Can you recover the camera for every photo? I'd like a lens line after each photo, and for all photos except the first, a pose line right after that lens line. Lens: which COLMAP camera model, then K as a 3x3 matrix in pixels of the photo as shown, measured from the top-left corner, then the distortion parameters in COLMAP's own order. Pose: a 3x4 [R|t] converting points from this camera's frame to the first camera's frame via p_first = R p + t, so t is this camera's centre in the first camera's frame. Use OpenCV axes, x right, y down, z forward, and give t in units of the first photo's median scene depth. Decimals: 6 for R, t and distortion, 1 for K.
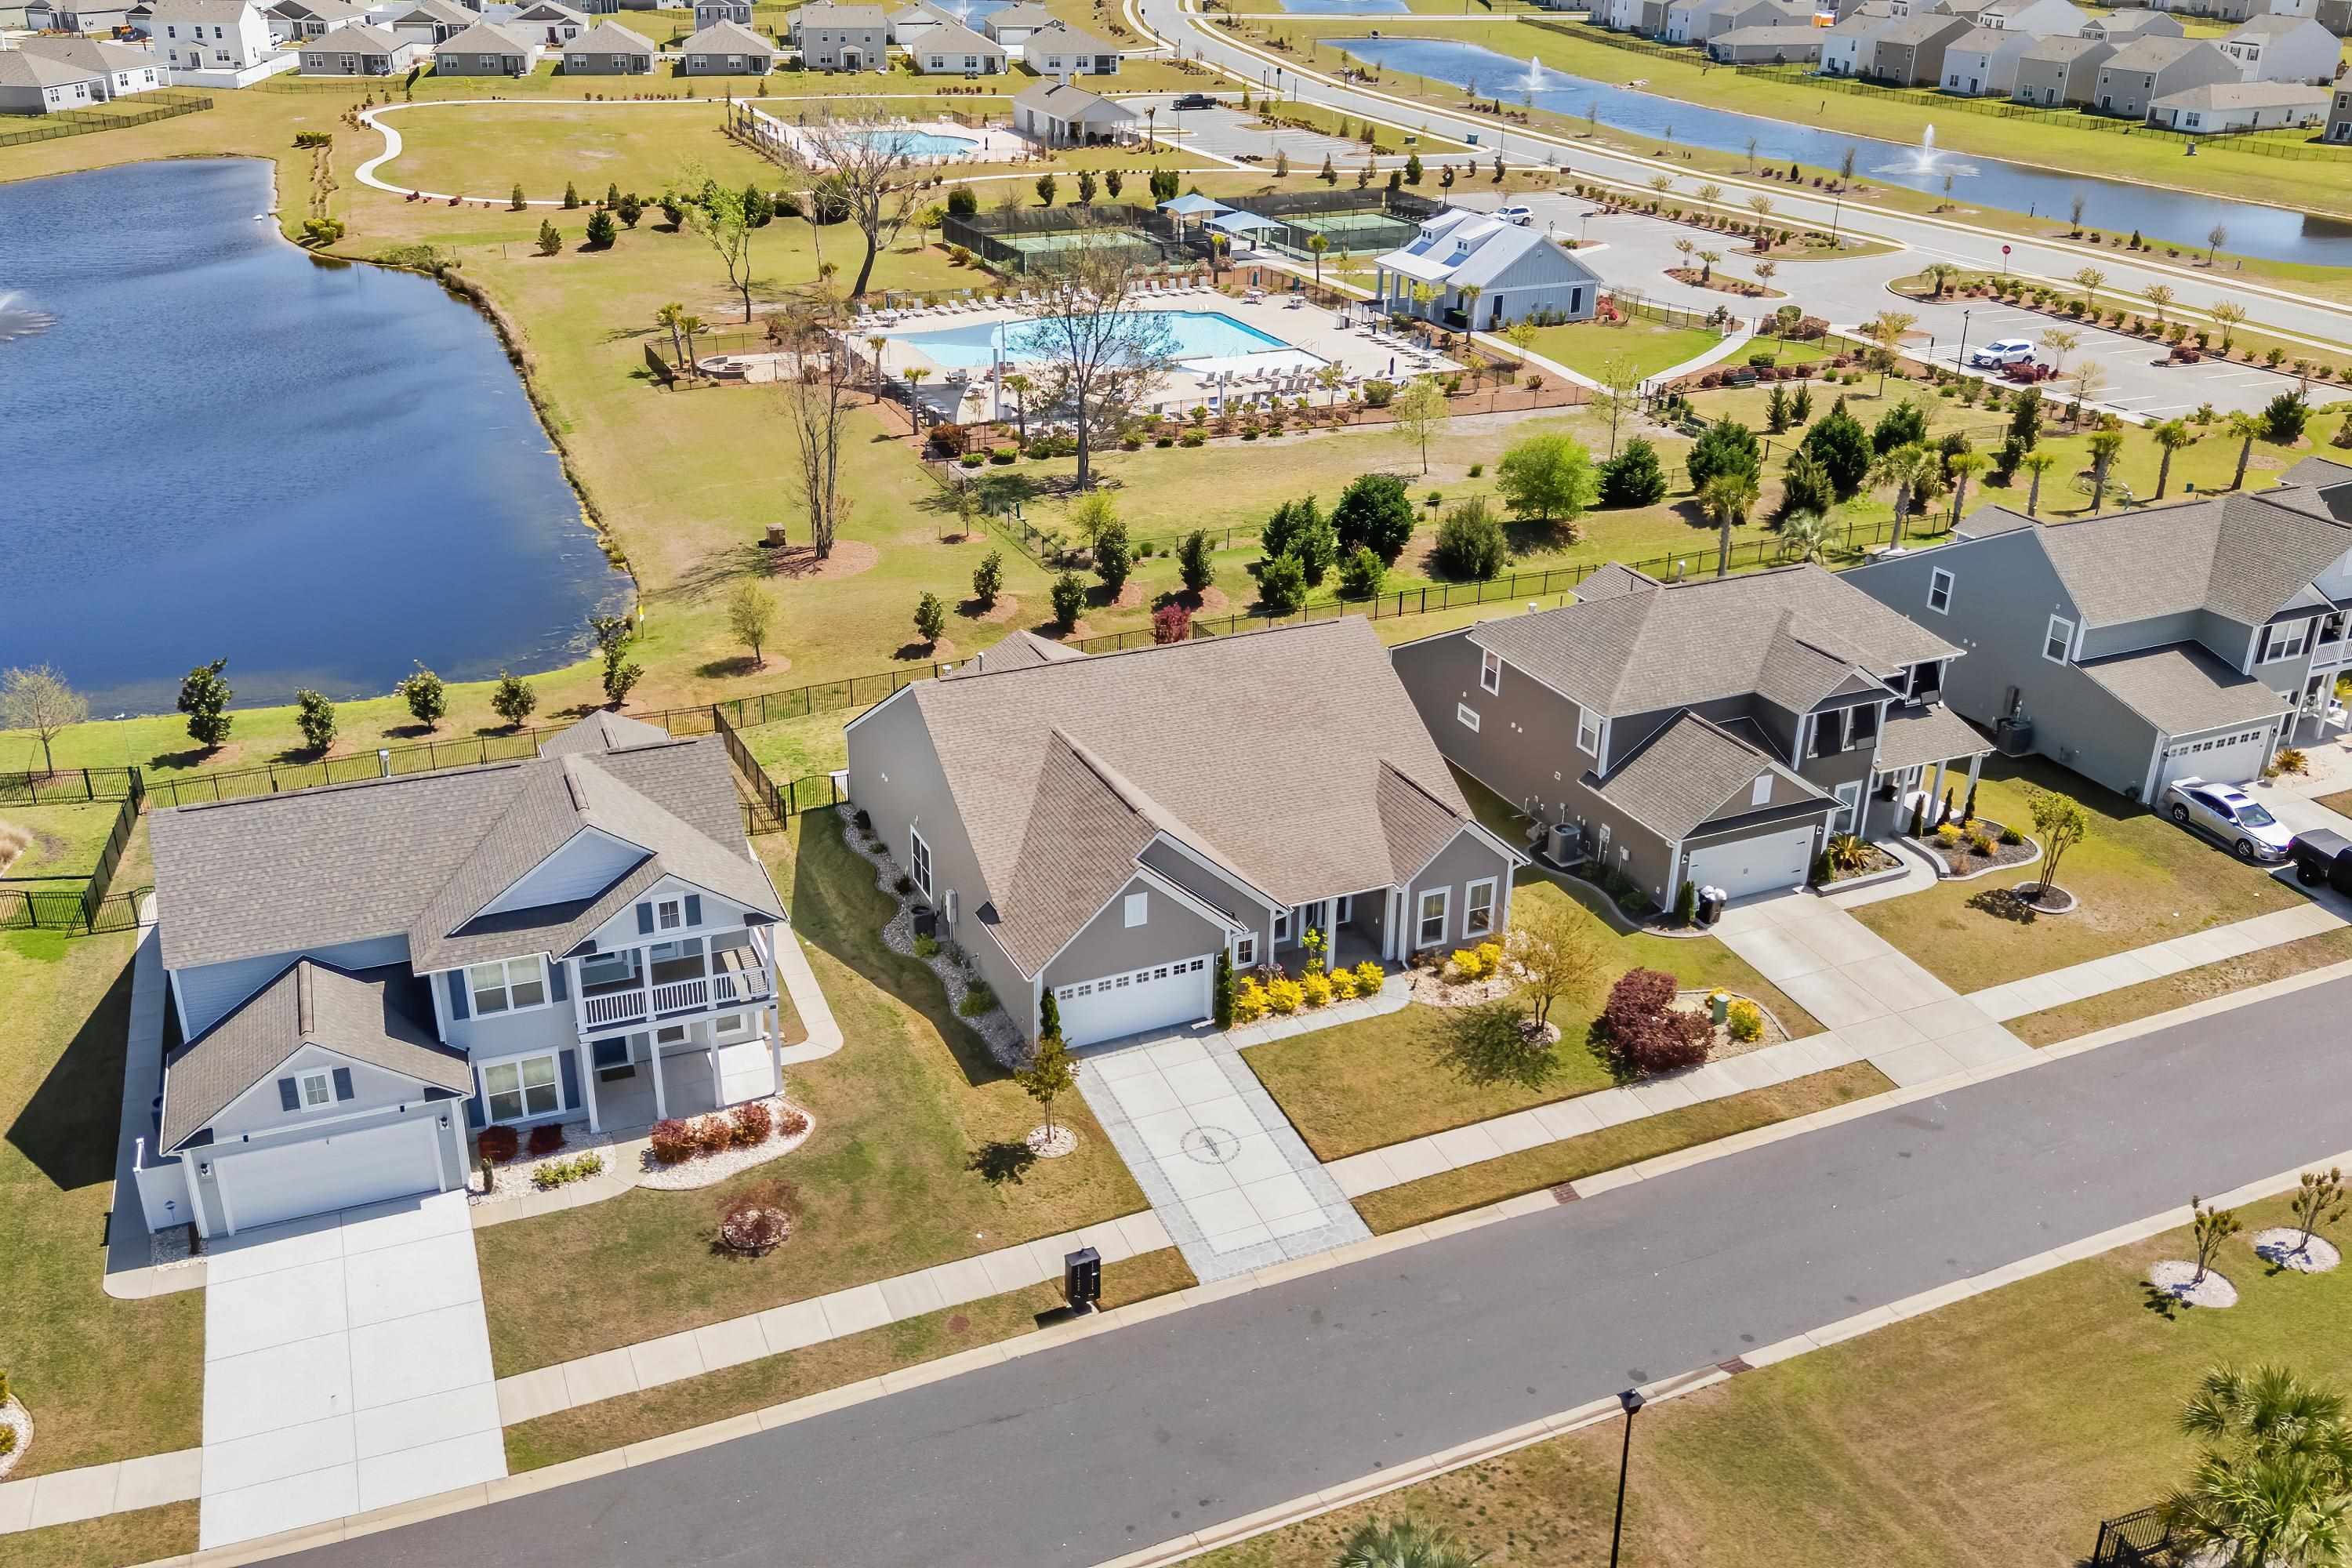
lens RADIAL K [[2190.1, 0, 1176.0], [0, 2190.1, 784.0], [0, 0, 1]] dist [0.051359, -0.013370]
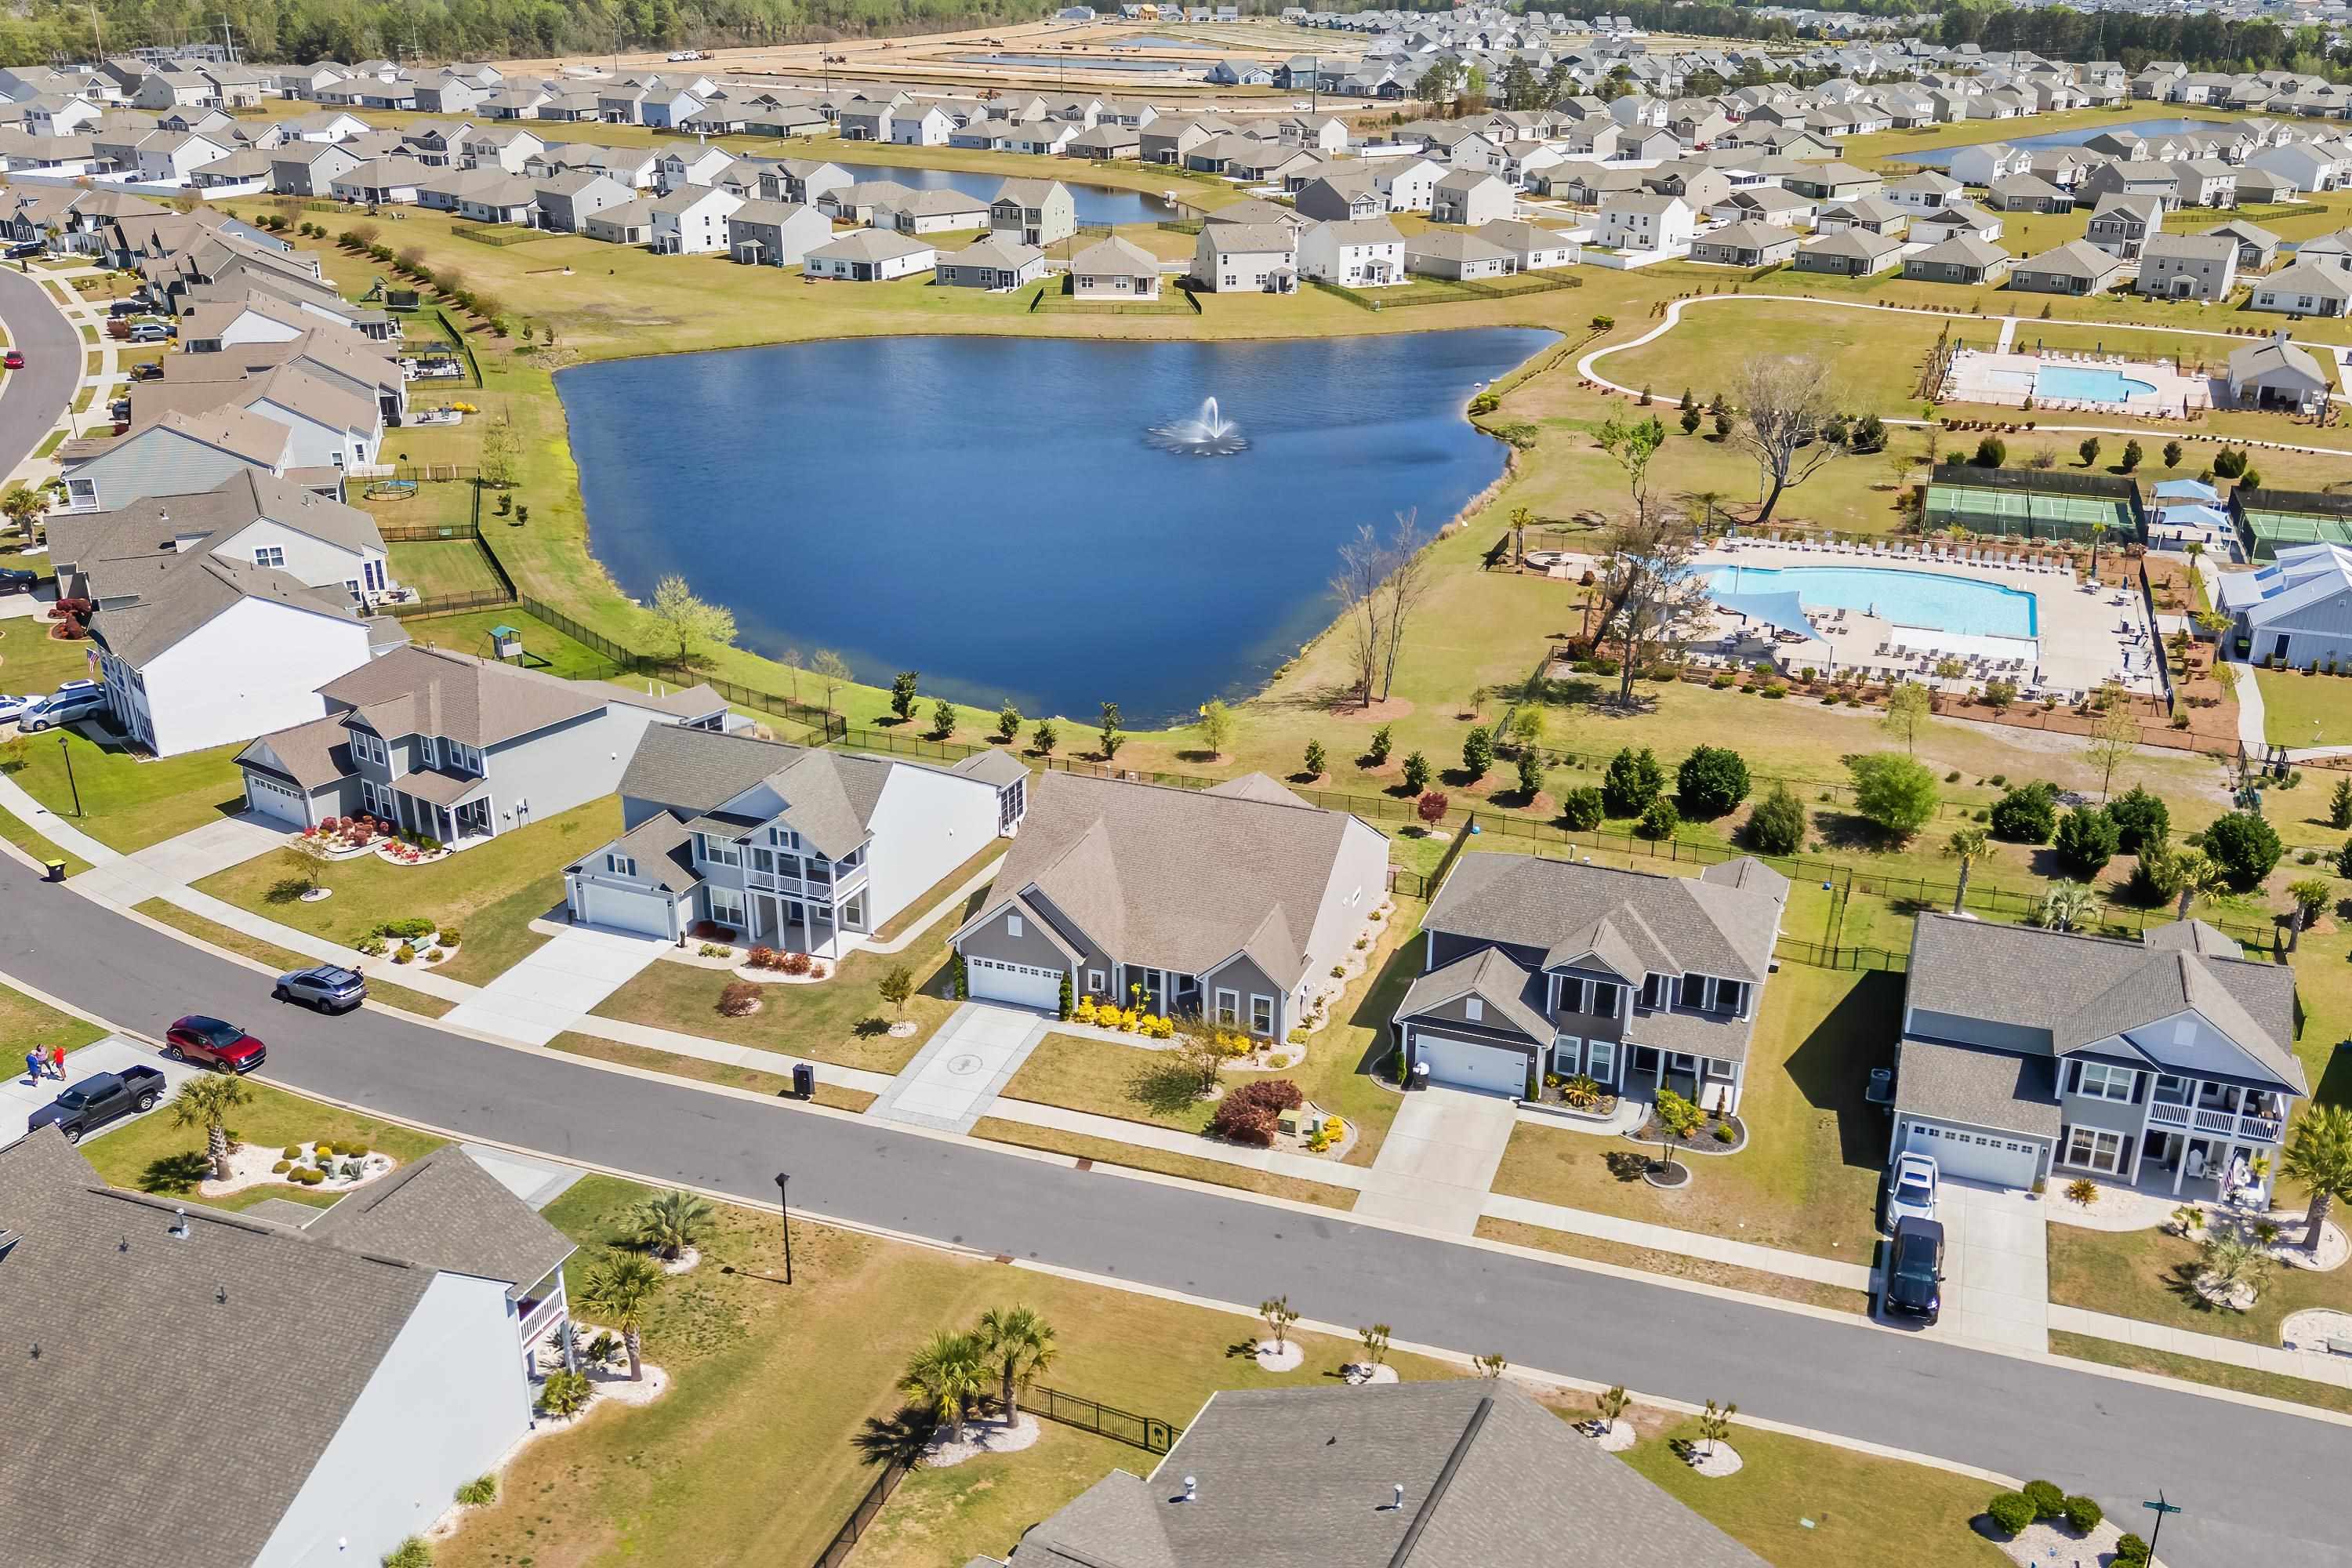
lens RADIAL K [[2225.1, 0, 1176.0], [0, 2225.1, 784.0], [0, 0, 1]] dist [0.075143, -0.003788]
pose [[0.694314, 0.258219, -0.671753, 1.098569], [-0.287738, 0.955165, 0.069759, -0.185434], [0.659648, 0.144854, 0.737483, -0.164962]]
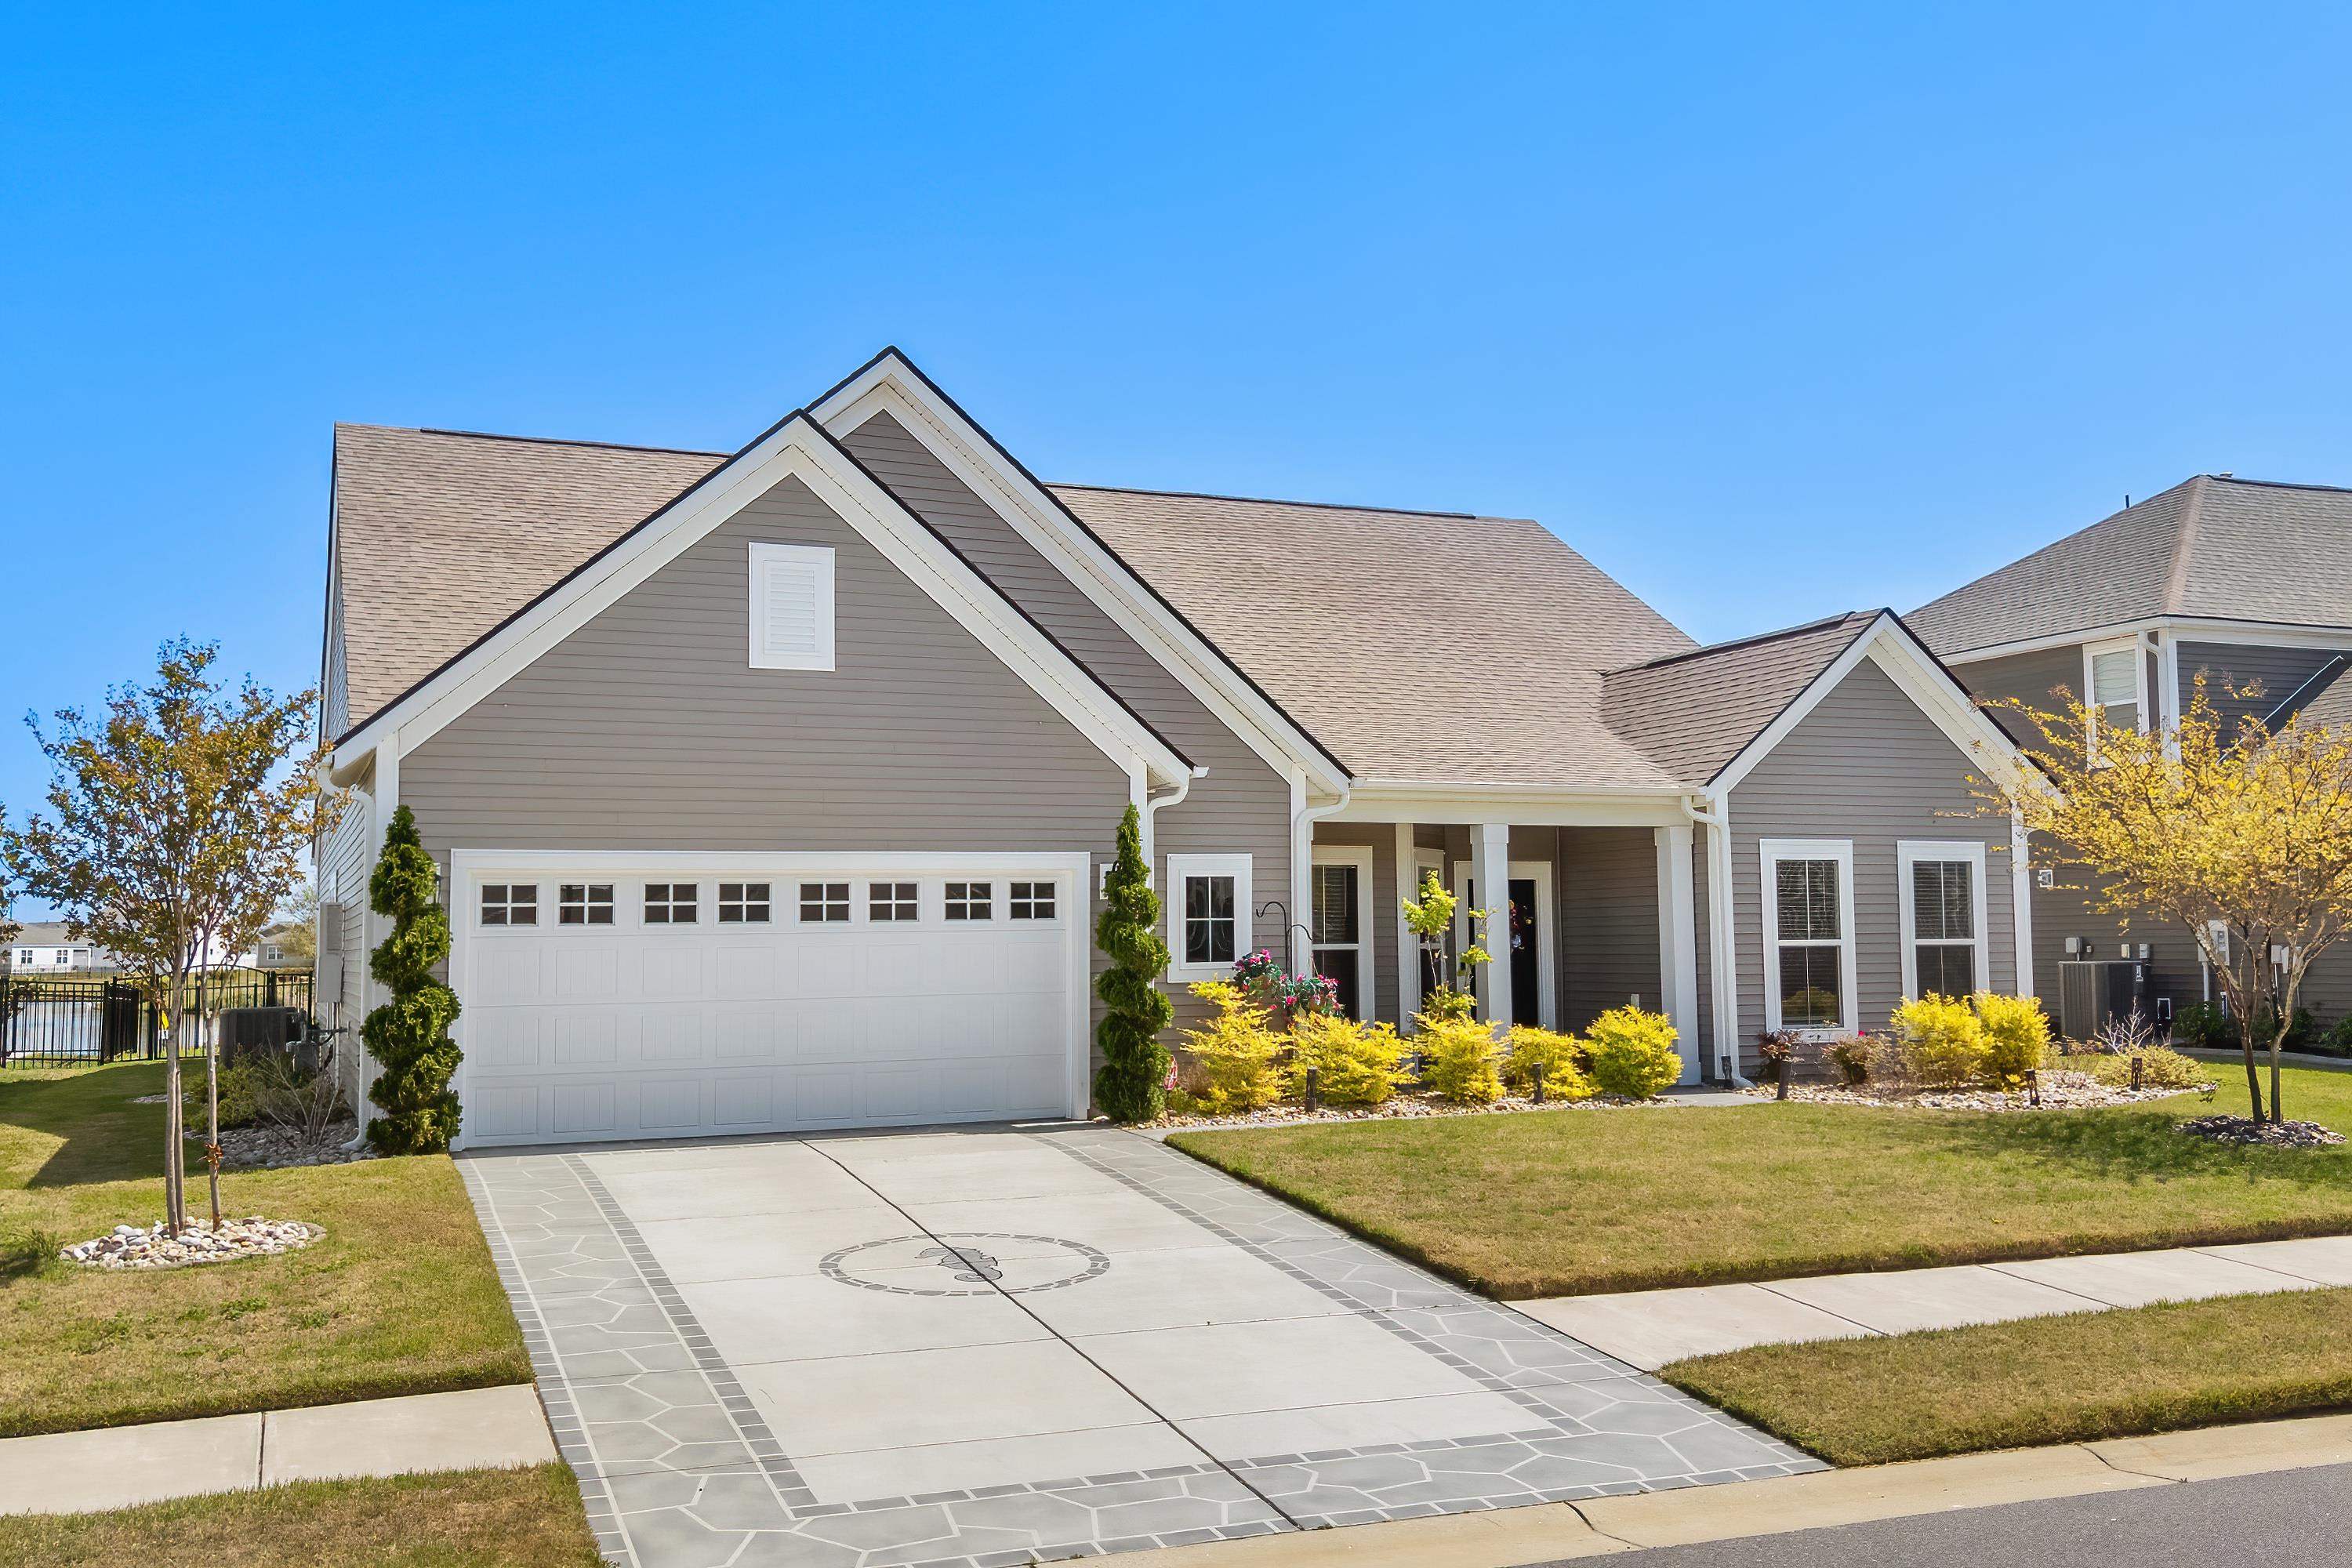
lens RADIAL K [[2312.6, 0, 1299.6], [0, 2312.6, 782.4], [0, 0, 1]] dist [0.067141, -0.002482]
pose [[0.999557, -0.029361, -0.004799, 0.045377], [0.023388, 0.875173, -0.483245, 0.210520], [0.018389, 0.482919, 0.875472, 0.705001]]
